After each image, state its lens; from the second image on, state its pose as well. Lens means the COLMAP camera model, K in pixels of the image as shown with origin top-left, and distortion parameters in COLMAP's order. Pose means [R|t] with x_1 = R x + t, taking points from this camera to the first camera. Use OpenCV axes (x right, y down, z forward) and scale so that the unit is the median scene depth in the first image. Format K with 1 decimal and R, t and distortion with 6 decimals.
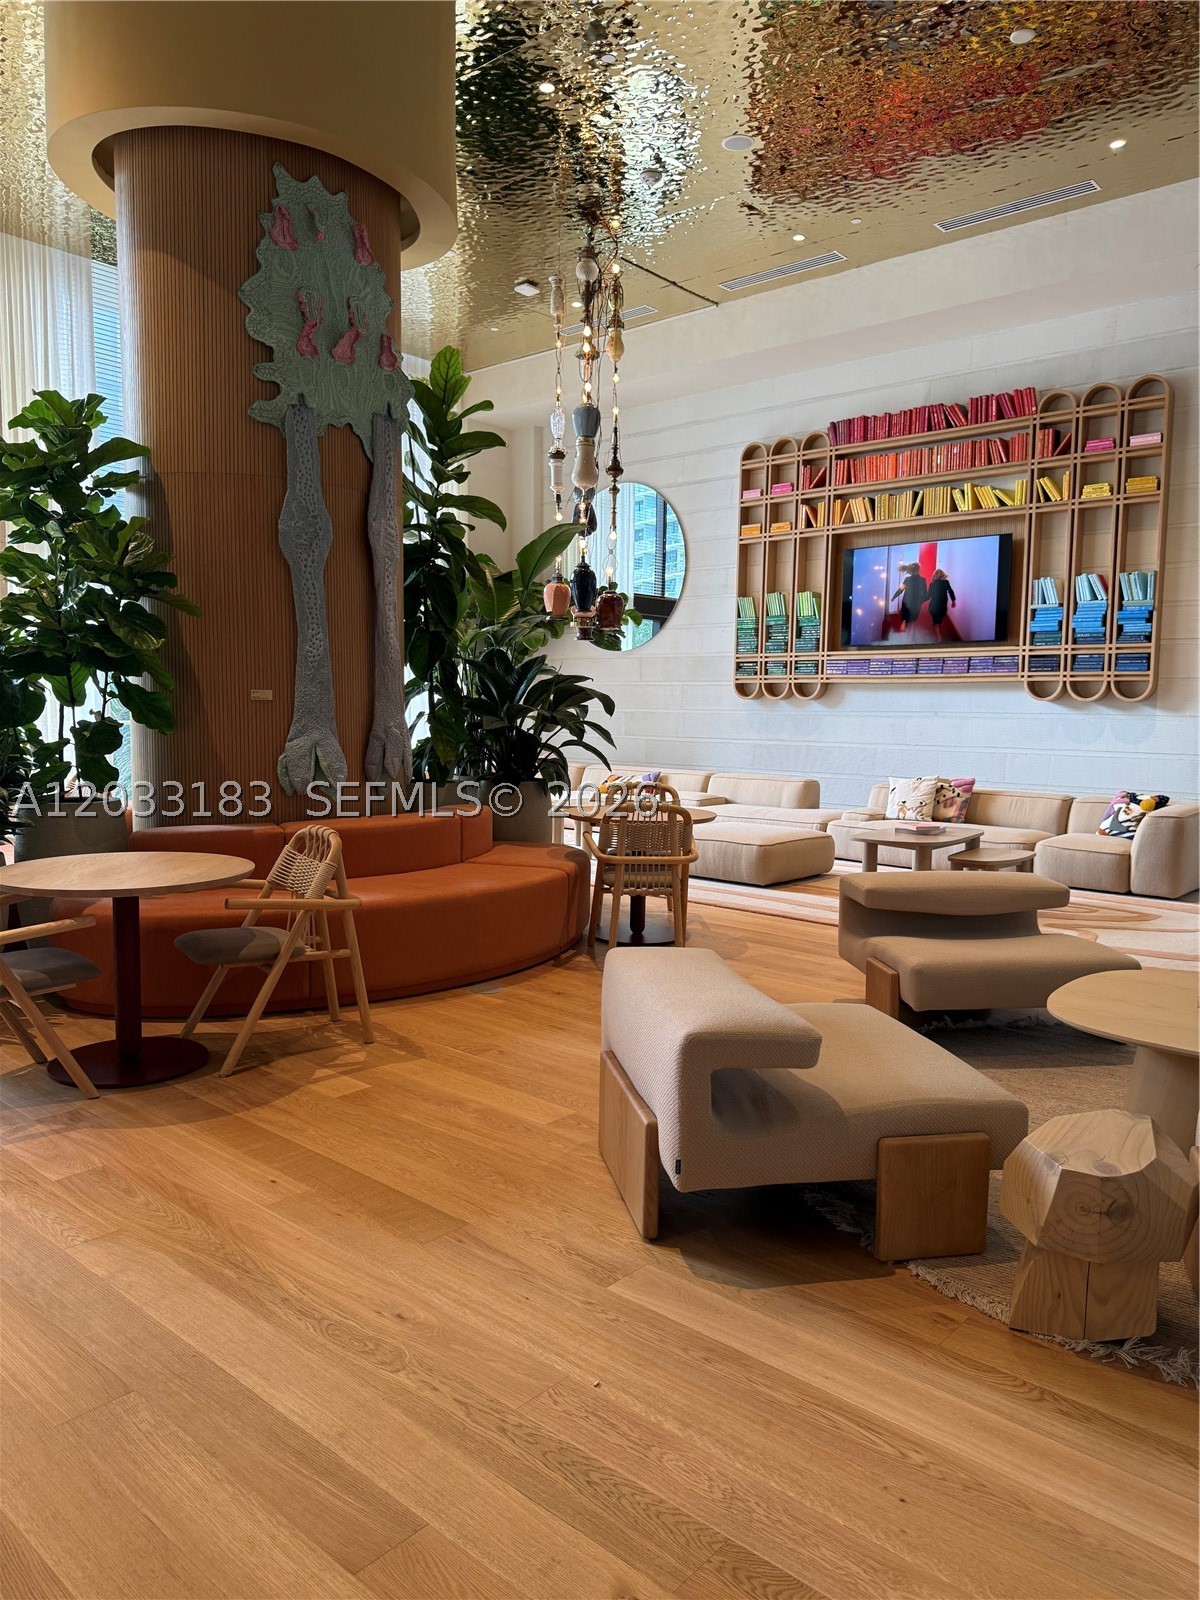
lens RADIAL K [[1128.0, 0, 600.5], [0, 1128.0, 803.3], [0, 0, 1]] dist [0.004507, -0.002839]
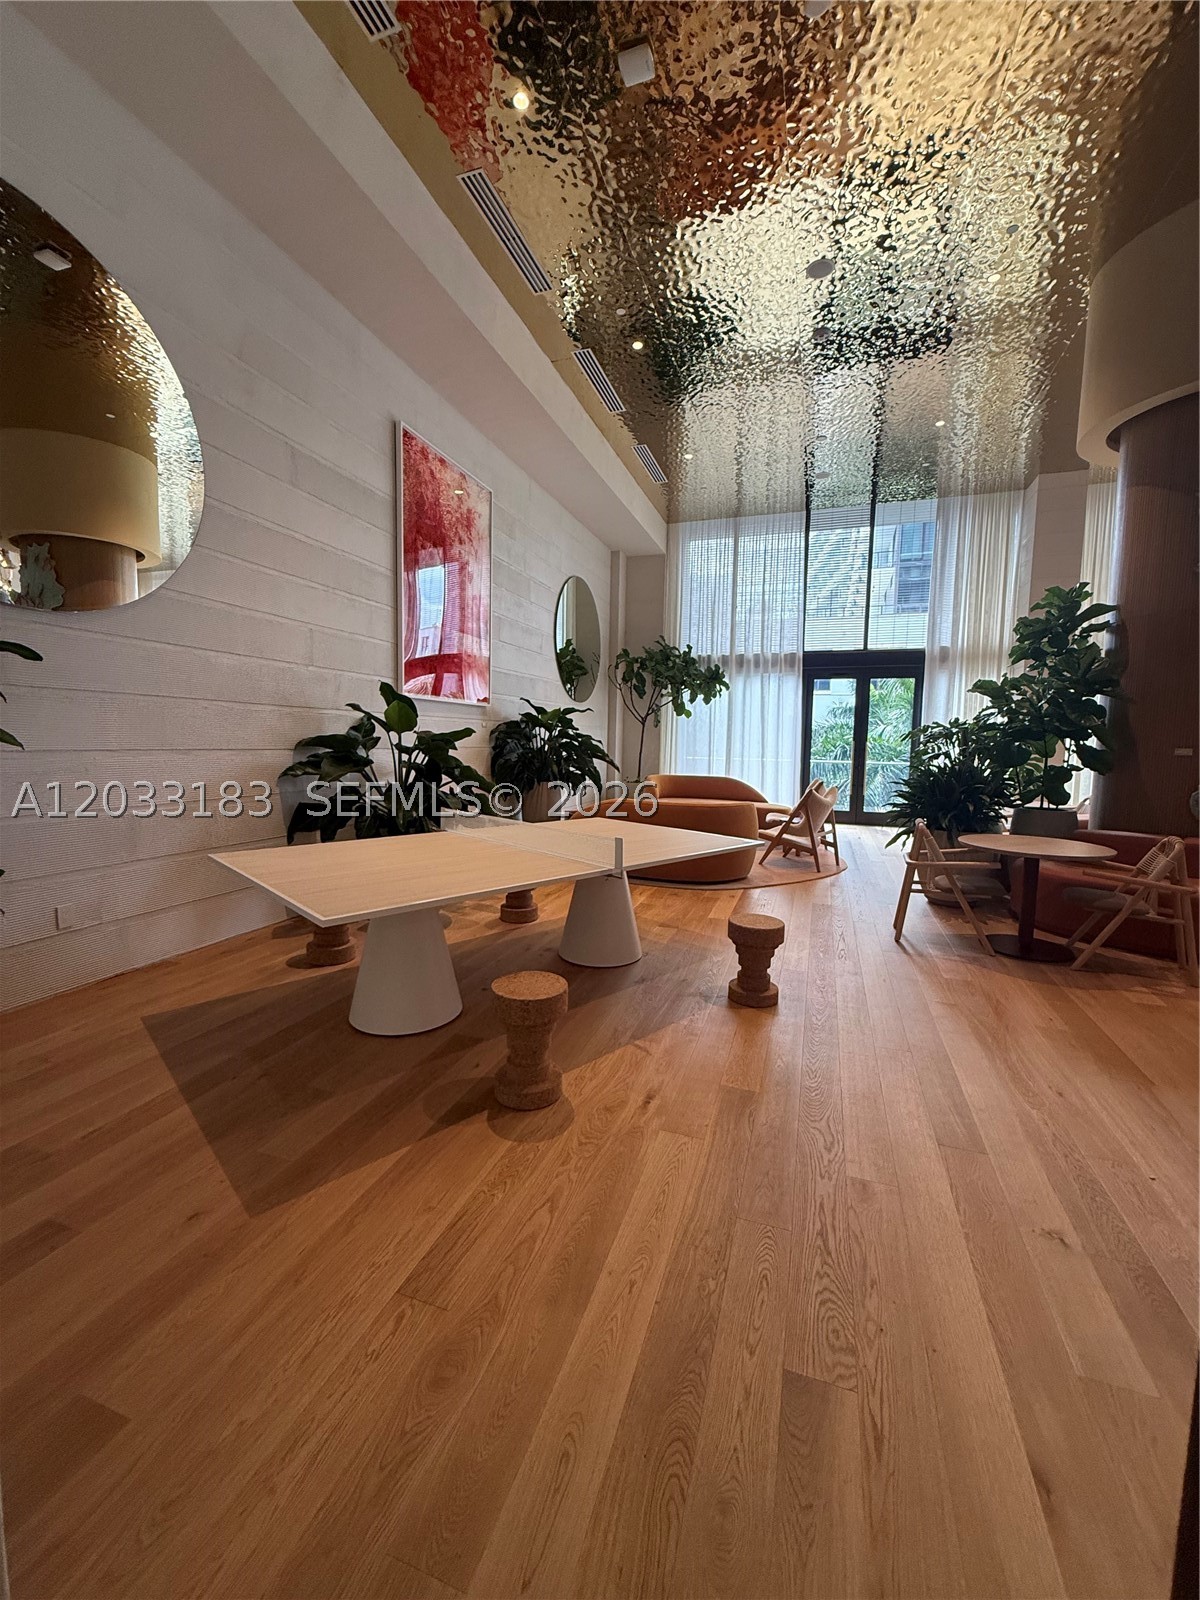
lens RADIAL K [[642.2, 0, 600.9], [0, 642.2, 798.6], [0, 0, 1]] dist [-0.000457, 0.000186]
pose [[0.369282, 0.073607, -0.926398, 0.303880], [-0.095341, 0.994599, 0.041021, 0.007274], [0.924414, 0.073176, 0.374306, -0.065401]]
